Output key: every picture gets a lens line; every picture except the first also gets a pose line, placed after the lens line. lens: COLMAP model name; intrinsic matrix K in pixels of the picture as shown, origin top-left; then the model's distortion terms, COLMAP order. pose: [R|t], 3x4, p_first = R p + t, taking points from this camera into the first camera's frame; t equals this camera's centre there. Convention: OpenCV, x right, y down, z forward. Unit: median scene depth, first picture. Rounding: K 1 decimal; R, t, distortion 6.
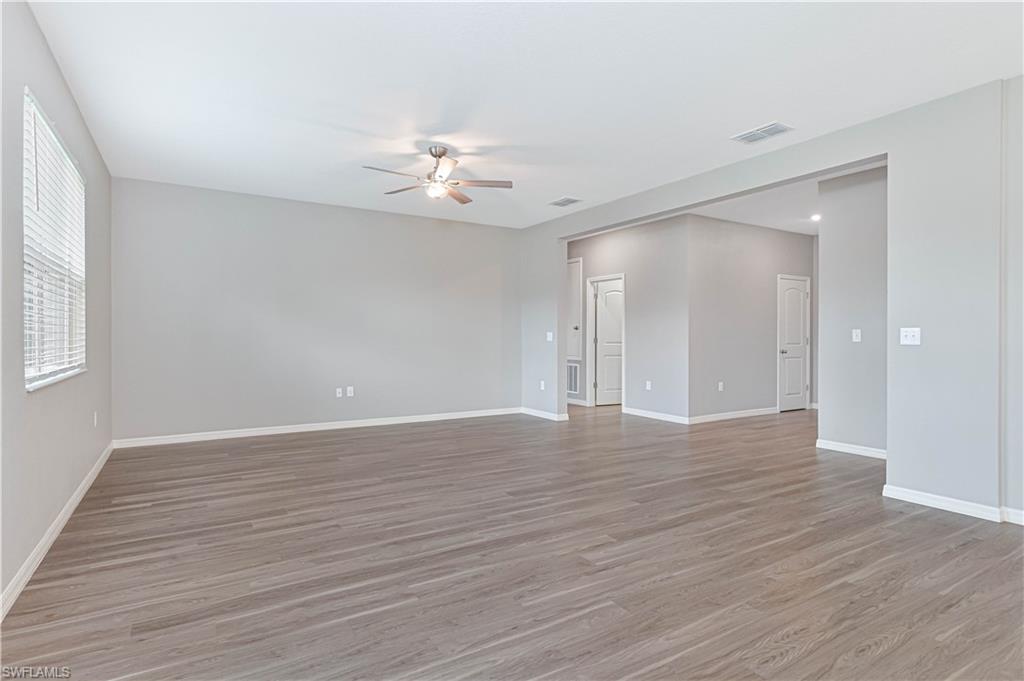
lens RADIAL K [[532.4, 0, 515.5], [0, 532.4, 336.0], [0, 0, 1]] dist [0.000177, -0.000224]
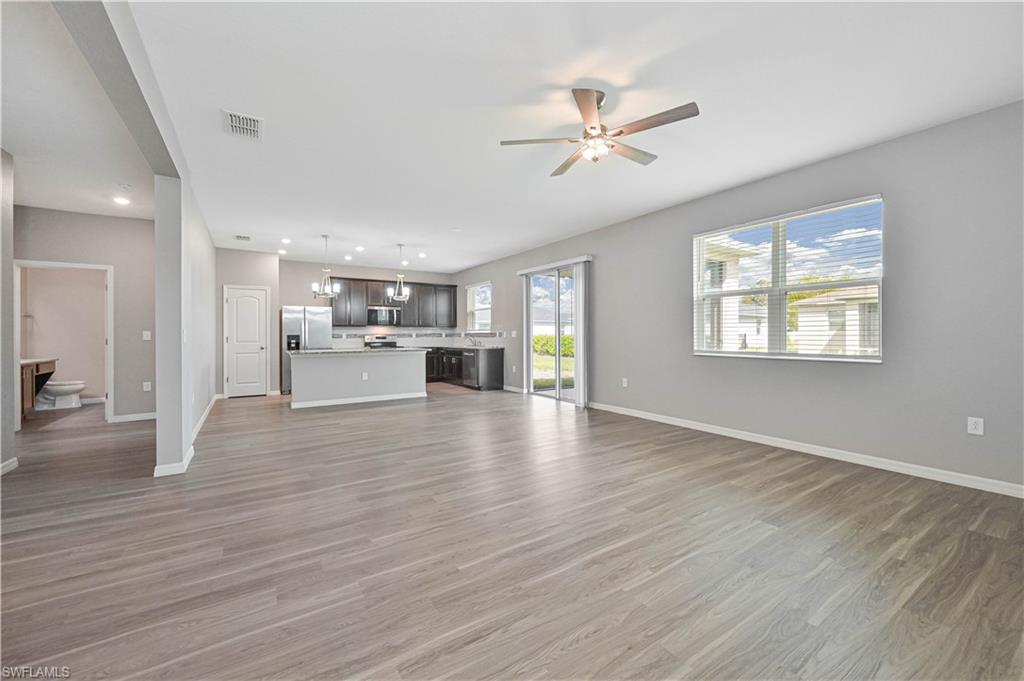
lens RADIAL K [[409.4, 0, 515.8], [0, 409.4, 333.4], [0, 0, 1]] dist [-0.001042, 0.000799]
pose [[-0.999601, 0.006162, -0.027550, -0.013721], [0.006194, 0.999980, -0.001063, -0.000163], [0.027543, -0.001233, -0.999620, 1.884574]]
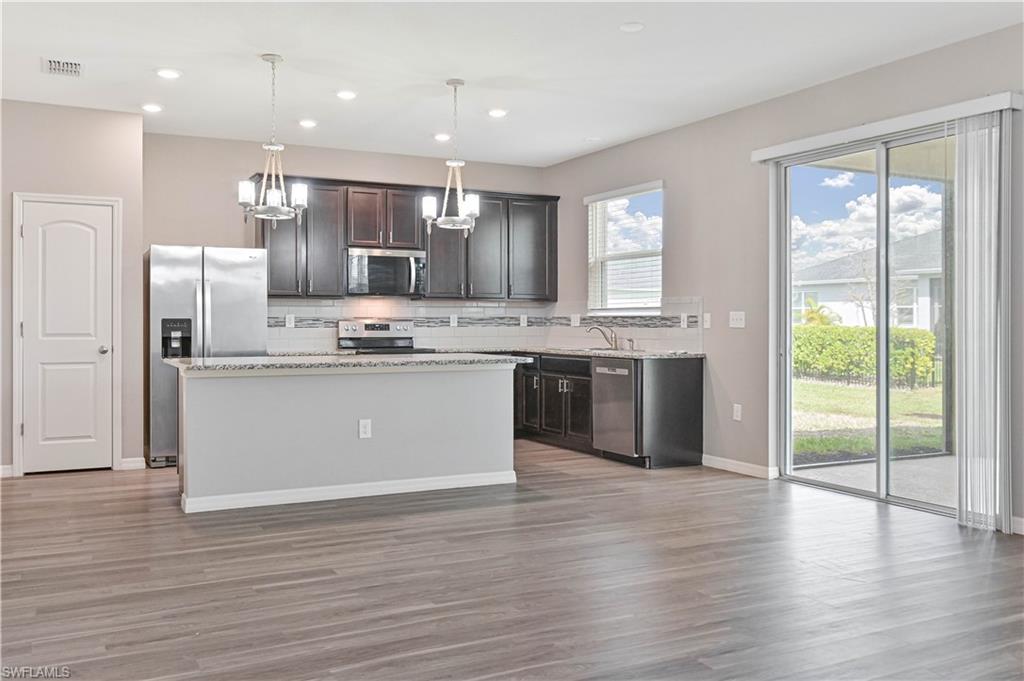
lens RADIAL K [[899.2, 0, 513.8], [0, 899.2, 322.3], [0, 0, 1]] dist [-0.002791, -0.003287]
pose [[-0.997659, 0.000189, 0.068385, 0.250170], [0.000433, 0.999994, 0.003549, -0.000268], [-0.068384, 0.003570, -0.997653, 1.547003]]
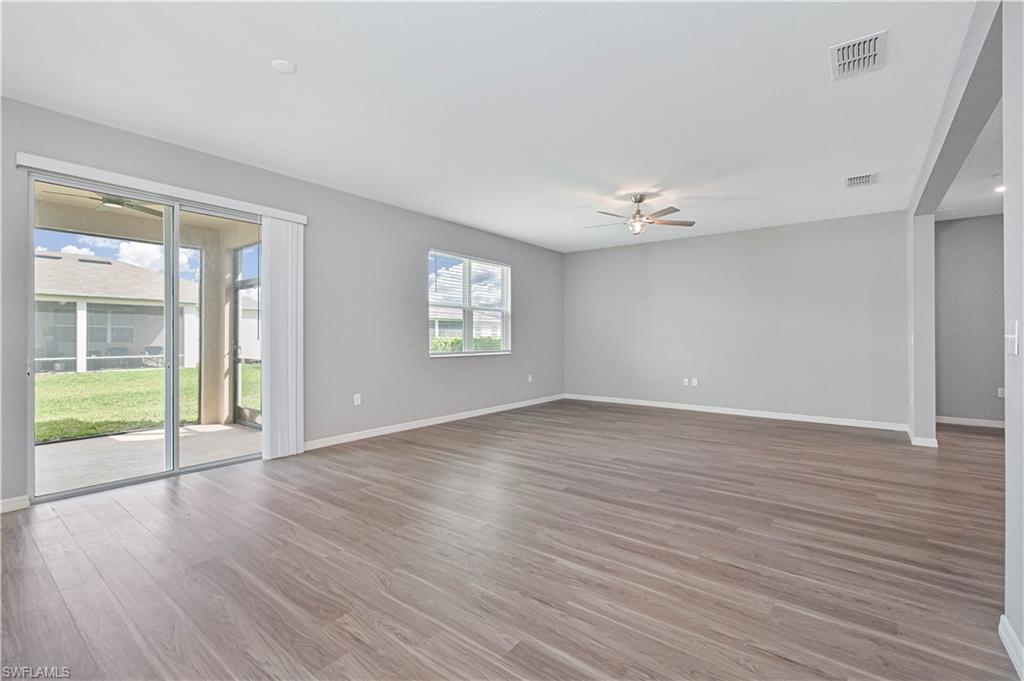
lens RADIAL K [[450.8, 0, 511.8], [0, 450.8, 336.3], [0, 0, 1]] dist [-0.001460, -0.000256]
pose [[0.351518, -0.003436, -0.936175, 0.928322], [-0.000668, 0.999992, -0.003921, 0.000272], [0.936181, 0.002003, 0.351513, 0.369075]]
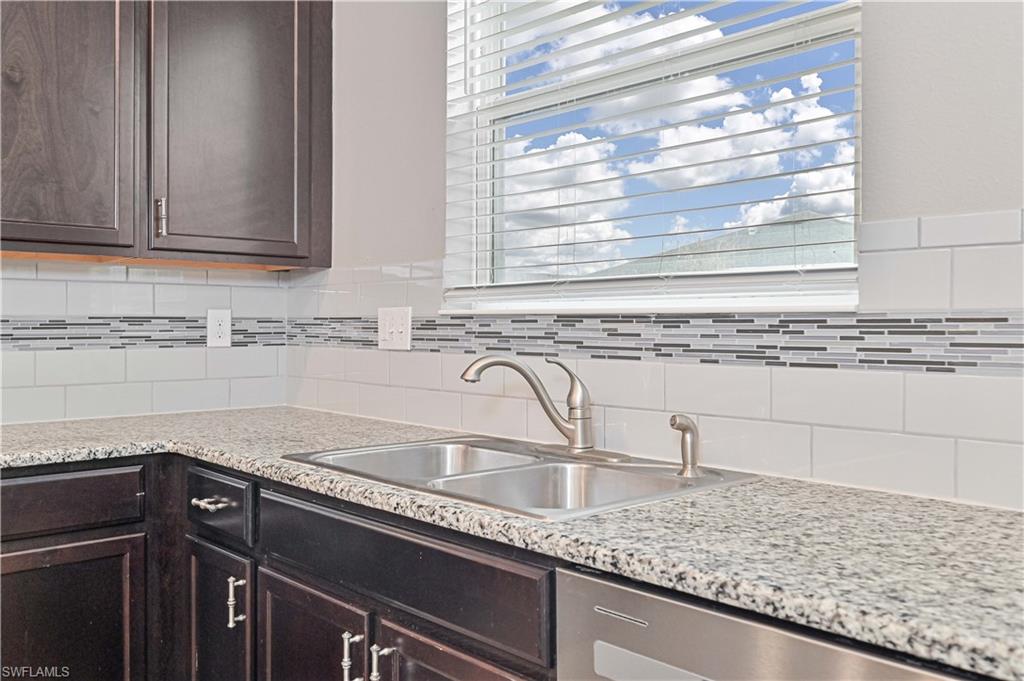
lens RADIAL K [[899.2, 0, 513.8], [0, 899.2, 322.3], [0, 0, 1]] dist [-0.002791, -0.003287]
pose [[-0.982874, -0.002352, -0.184265, 0.285714], [-0.002352, 0.999997, -0.000223, -0.001718], [0.184265, 0.000215, -0.982876, -0.064999]]
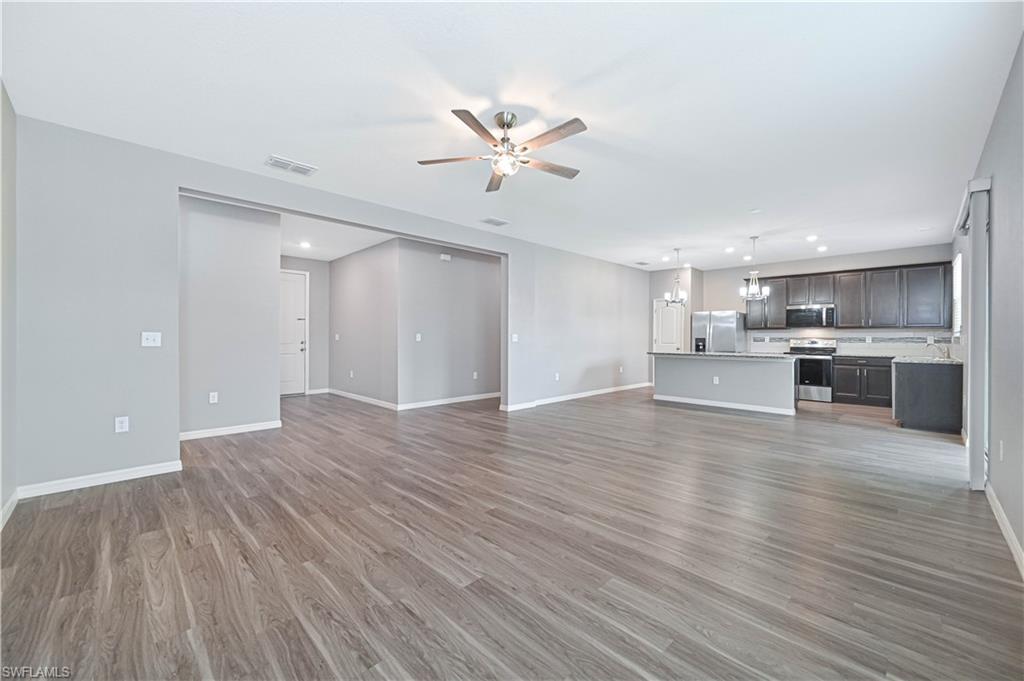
lens RADIAL K [[402.1, 0, 512.0], [0, 402.1, 340.5], [0, 0, 1]] dist [-0.002296, -0.000026]
pose [[-0.224189, -0.007283, 0.974518, -0.903206], [-0.000719, 0.999973, 0.007307, -0.003622], [-0.974545, 0.000937, -0.224189, 1.330046]]
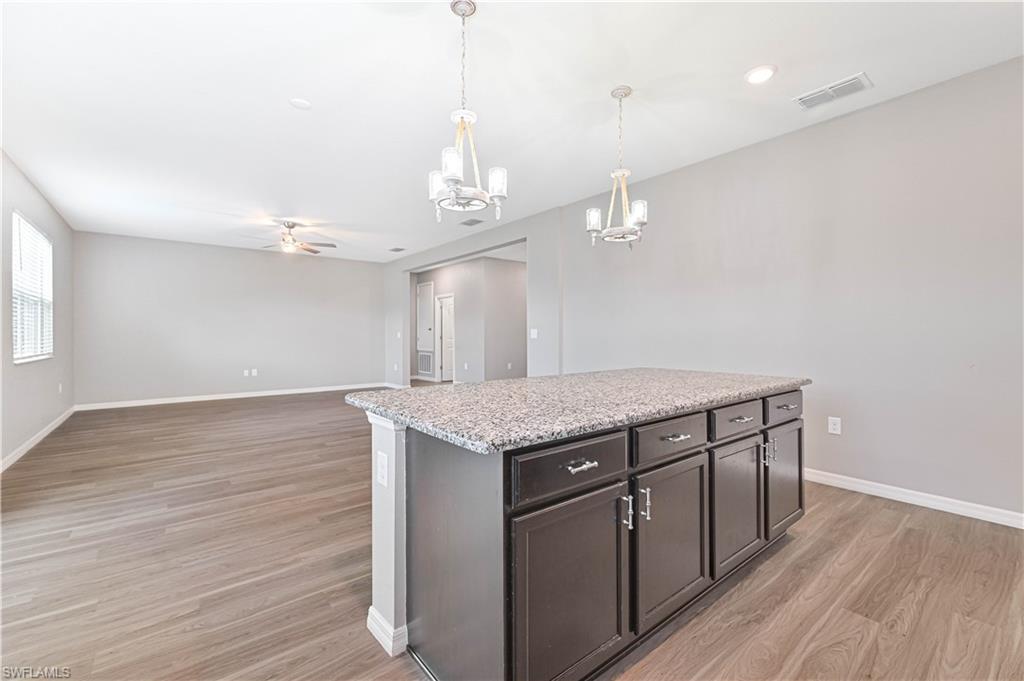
lens RADIAL K [[431.3, 0, 513.9], [0, 431.3, 333.7], [0, 0, 1]] dist [0.001176, -0.006419]
pose [[0.992832, -0.004354, 0.119441, 0.462045], [0.004590, 0.999988, -0.001700, 0.001428], [-0.119432, 0.002236, 0.992840, -0.499786]]
